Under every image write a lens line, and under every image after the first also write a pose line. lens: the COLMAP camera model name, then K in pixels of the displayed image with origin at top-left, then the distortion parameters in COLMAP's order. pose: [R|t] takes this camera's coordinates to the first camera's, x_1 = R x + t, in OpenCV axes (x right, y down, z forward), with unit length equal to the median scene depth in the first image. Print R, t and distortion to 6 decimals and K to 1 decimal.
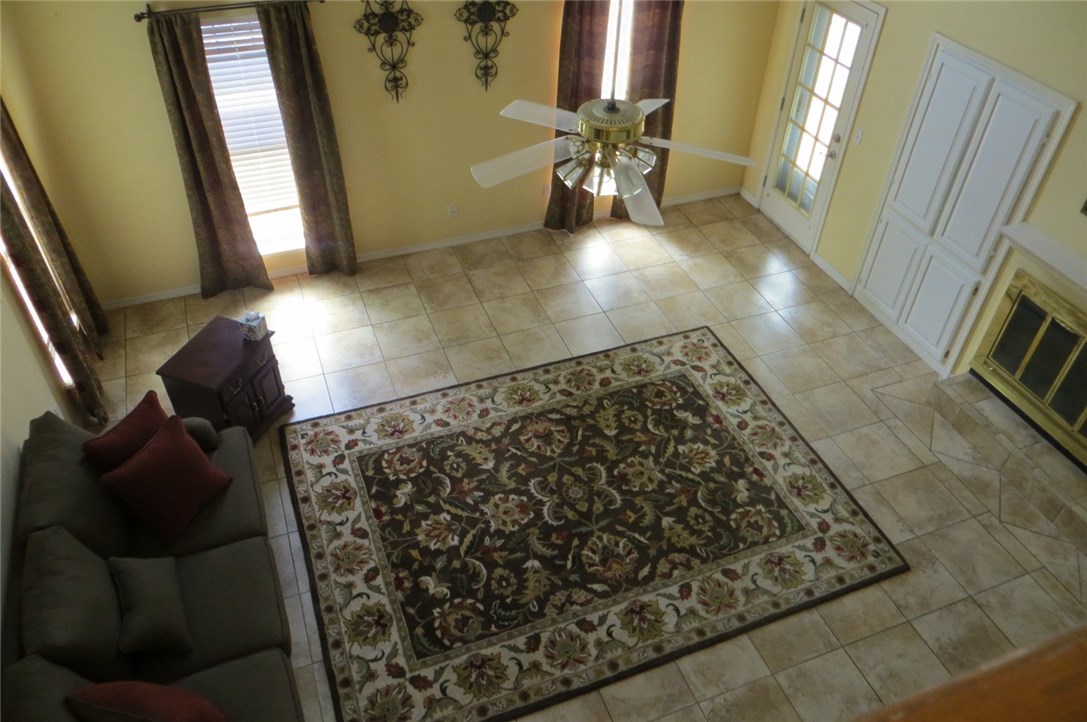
lens RADIAL K [[813.9, 0, 535.3], [0, 813.9, 363.7], [0, 0, 1]] dist [-0.029020, 0.005630]
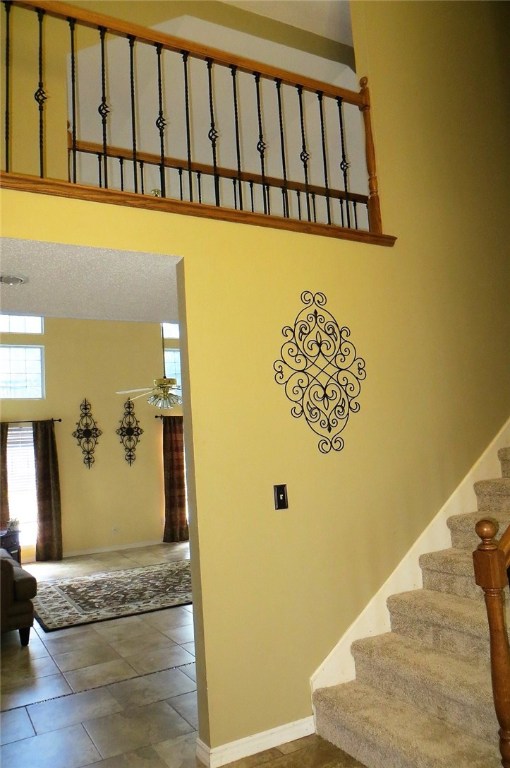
lens RADIAL K [[575.0, 0, 241.2], [0, 575.0, 379.3], [0, 0, 1]] dist [-0.029020, 0.005630]
pose [[0.989827, -0.070393, 0.123645, 0.068696], [0.139540, 0.649999, -0.747014, 0.810572], [-0.027785, 0.756668, 0.653209, -0.229937]]
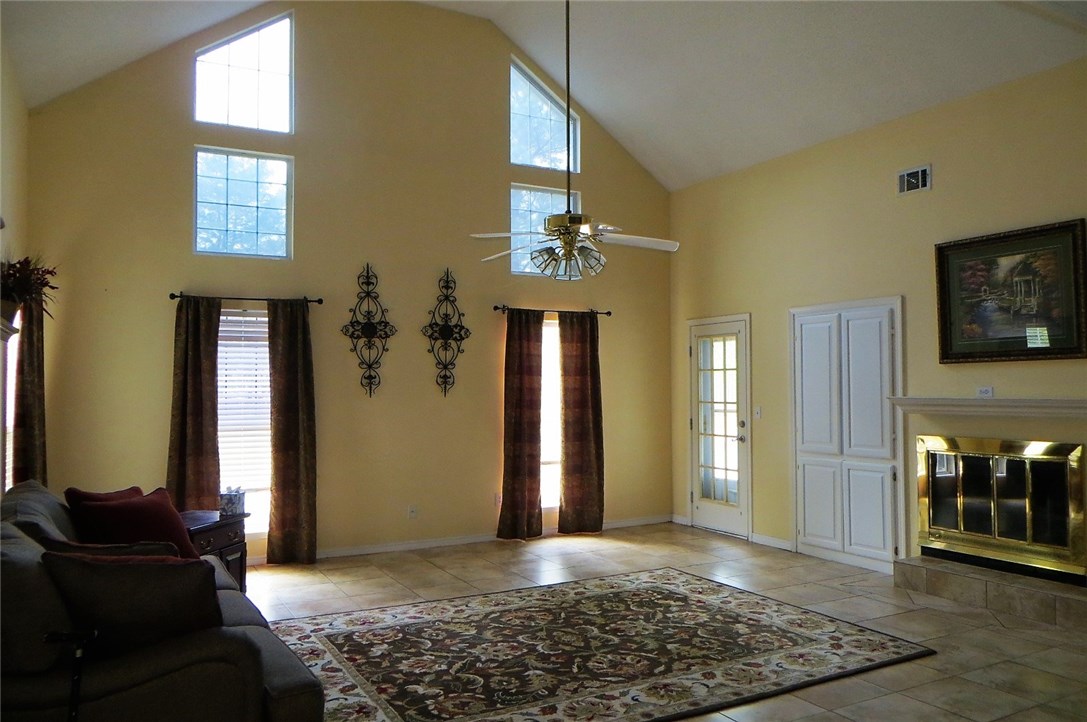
lens RADIAL K [[813.9, 0, 533.7], [0, 813.9, 360.1], [0, 0, 1]] dist [-0.029020, 0.005630]
pose [[0.992029, -0.020352, 0.124356, -0.089274], [0.100271, 0.725189, -0.681209, 0.504589], [-0.076318, 0.688249, 0.721449, 0.112984]]
